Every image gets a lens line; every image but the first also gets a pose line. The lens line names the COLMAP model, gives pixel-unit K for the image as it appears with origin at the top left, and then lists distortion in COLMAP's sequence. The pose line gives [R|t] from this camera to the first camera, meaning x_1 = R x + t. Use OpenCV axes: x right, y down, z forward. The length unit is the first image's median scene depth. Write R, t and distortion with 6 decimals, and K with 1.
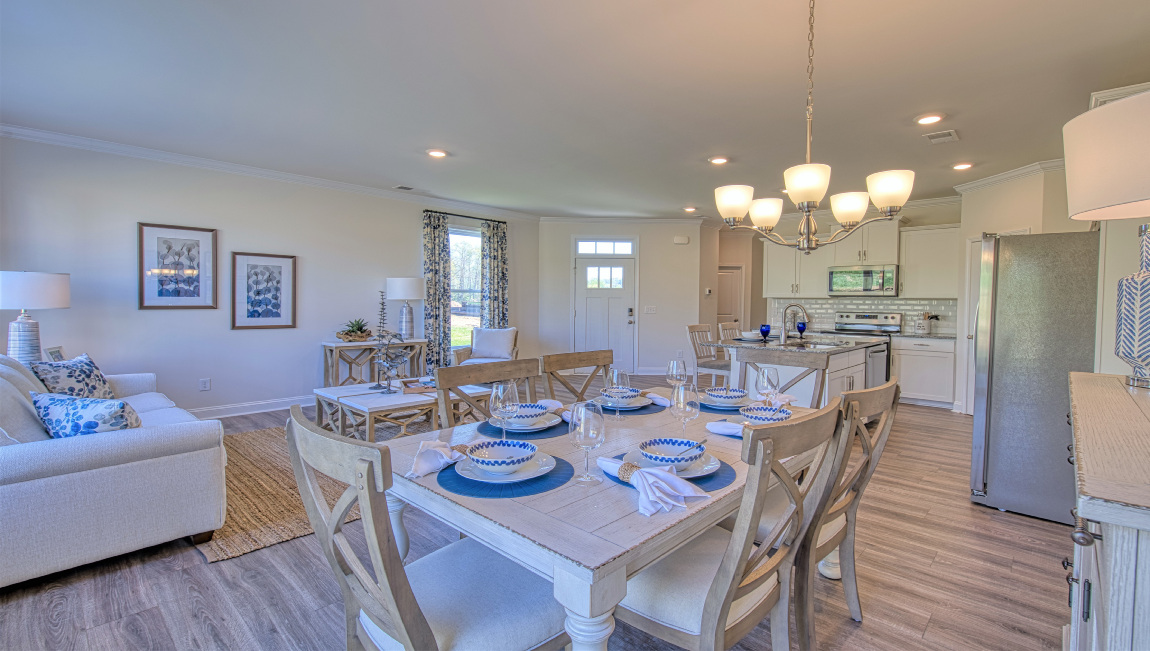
lens RADIAL K [[517.6, 0, 603.7], [0, 517.6, 315.0], [0, 0, 1]] dist [-0.034372, 0.009392]
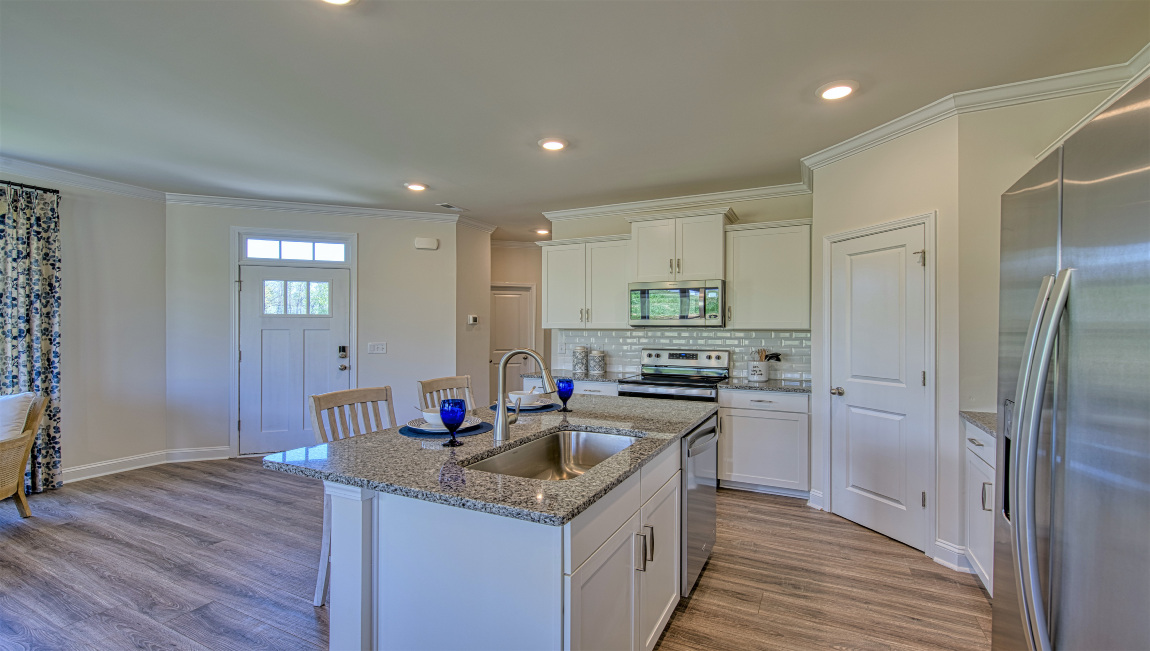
lens RADIAL K [[495.7, 0, 579.9], [0, 495.7, 328.8], [0, 0, 1]] dist [0.000161, -0.000744]
pose [[0.964829, -0.006133, 0.262807, 0.217355], [0.013190, 0.999598, -0.025098, -0.019328], [-0.262548, 0.027682, 0.964522, 0.417871]]
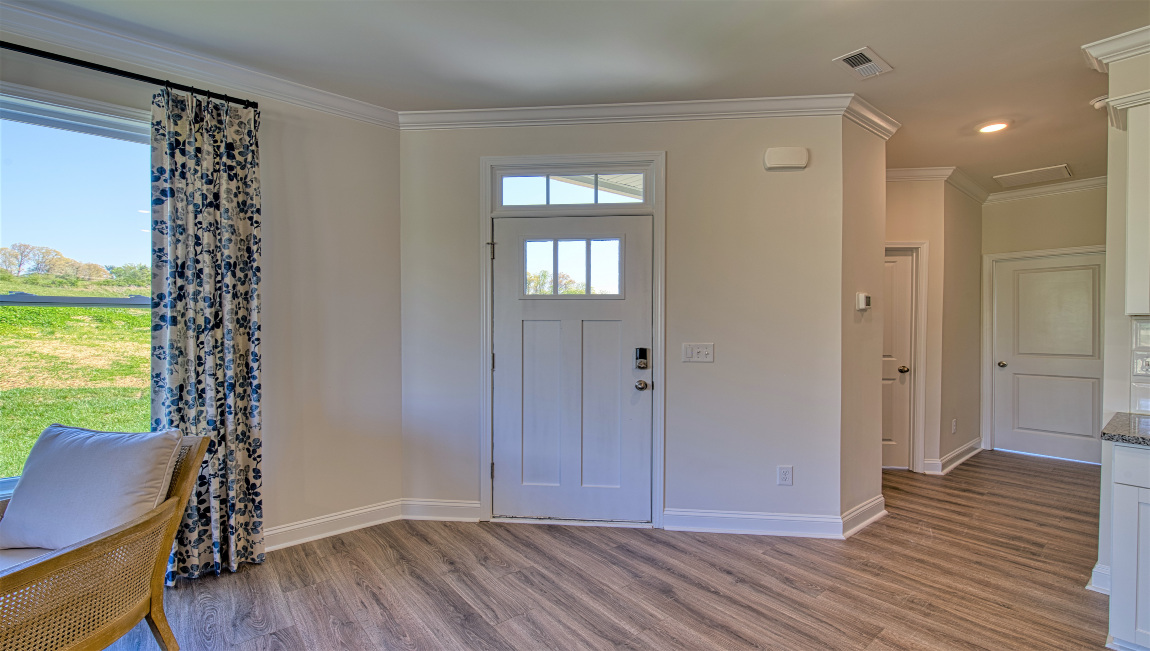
lens RADIAL K [[494.9, 0, 578.9], [0, 494.9, 330.8], [0, 0, 1]] dist [0.001605, -0.000583]
pose [[0.986841, -0.005017, -0.161616, 0.081663], [0.002173, 0.999840, -0.017768, -0.024534], [0.161679, 0.017183, 0.986694, 0.804723]]
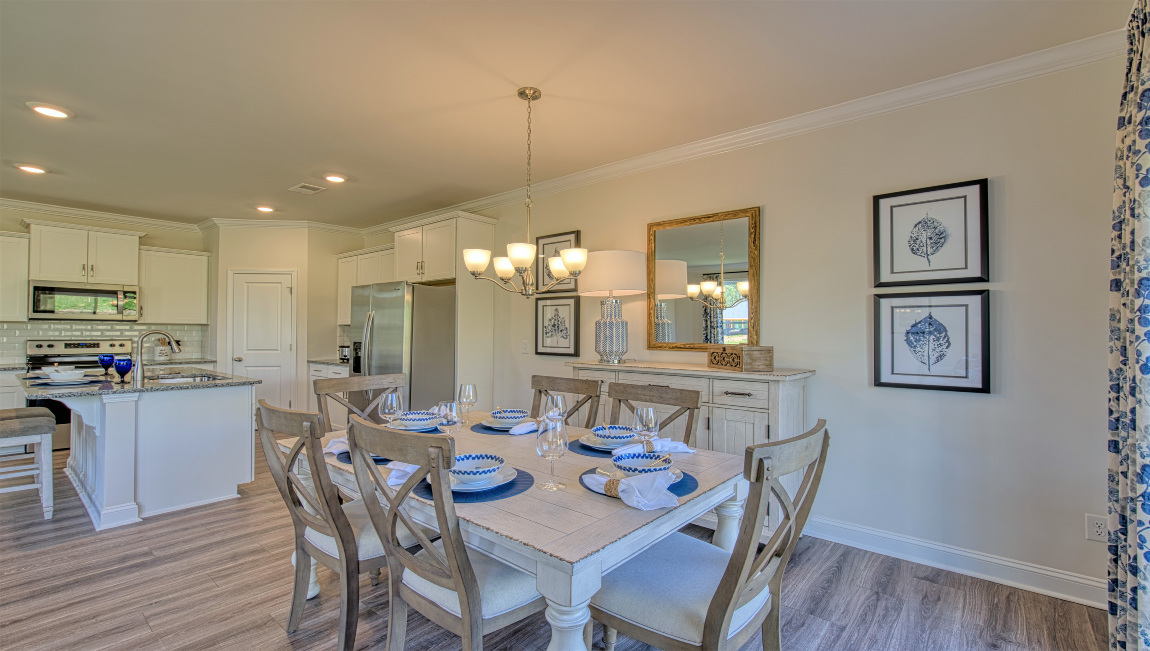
lens RADIAL K [[494.9, 0, 578.9], [0, 494.9, 330.8], [0, 0, 1]] dist [0.001605, -0.000583]
pose [[-0.022373, -0.007862, 0.999719, -0.286681], [0.020755, 0.999750, 0.008327, -0.010646], [-0.999534, 0.020936, -0.022205, 0.252459]]
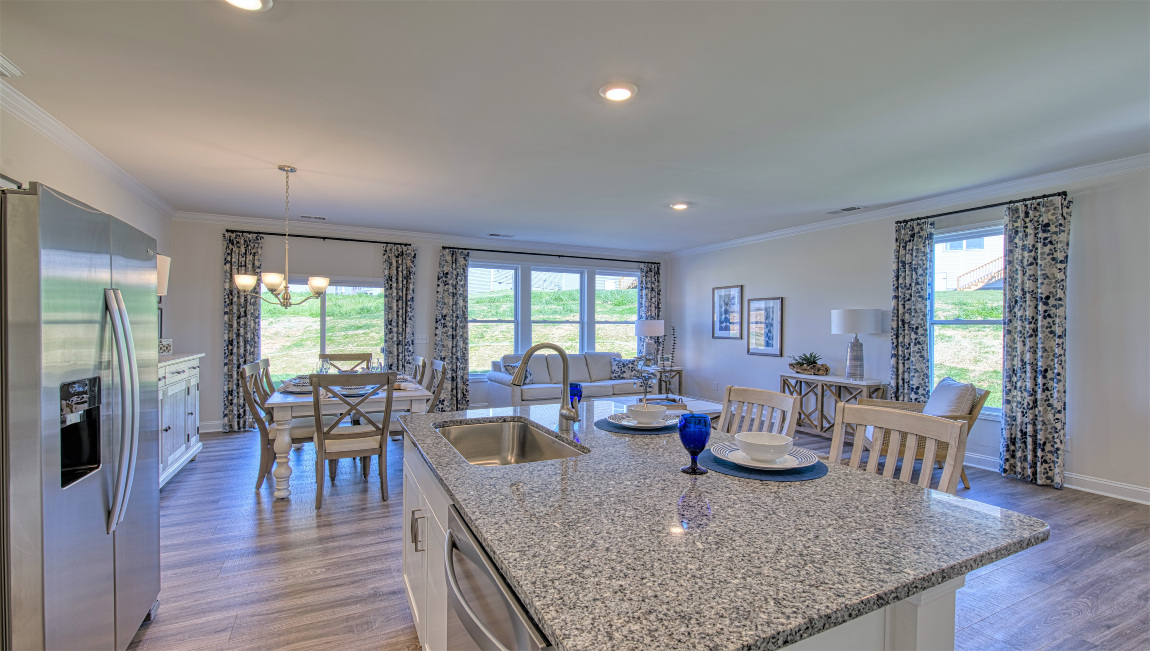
lens RADIAL K [[495.7, 0, 579.9], [0, 495.7, 328.8], [0, 0, 1]] dist [0.000161, -0.000744]
pose [[-0.375633, -0.007088, -0.926741, 0.527877], [-0.035964, 0.999329, 0.006934, -0.026950], [0.926070, 0.035933, -0.375636, 0.830061]]
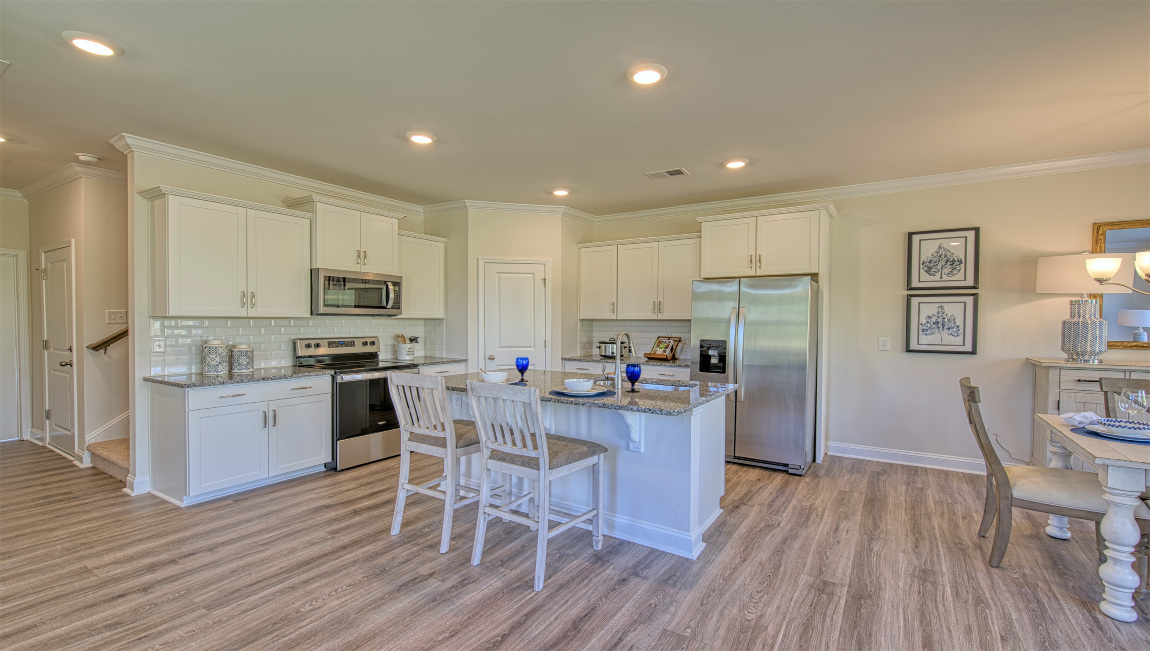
lens RADIAL K [[494.9, 0, 578.9], [0, 494.9, 330.8], [0, 0, 1]] dist [0.001605, -0.000583]
pose [[-0.154773, -0.032238, 0.987424, -0.204450], [0.019153, 0.999182, 0.035624, -0.033901], [-0.987764, 0.024426, -0.154029, 0.816155]]
